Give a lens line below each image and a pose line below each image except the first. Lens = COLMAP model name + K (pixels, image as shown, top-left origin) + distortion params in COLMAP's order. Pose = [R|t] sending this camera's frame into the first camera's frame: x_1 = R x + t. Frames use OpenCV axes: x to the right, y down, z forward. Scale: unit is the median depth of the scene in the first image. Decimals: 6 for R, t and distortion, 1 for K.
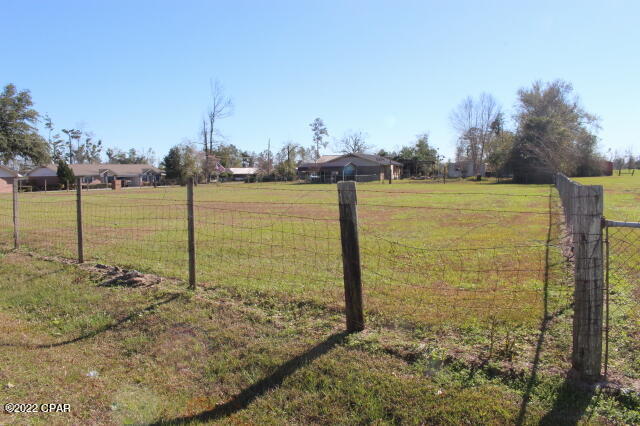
lens RADIAL K [[529.3, 0, 320.0], [0, 529.3, 213.0], [0, 0, 1]] dist [-0.115070, 0.005482]
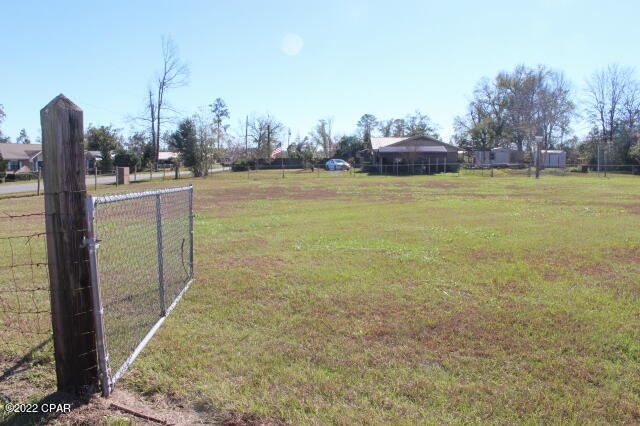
lens RADIAL K [[529.3, 0, 320.0], [0, 529.3, 213.0], [0, 0, 1]] dist [-0.115070, 0.005482]
pose [[0.960811, -0.016486, 0.276714, -0.195738], [0.009485, 0.999601, 0.026621, -0.012983], [-0.277042, -0.022953, 0.960584, 0.190516]]
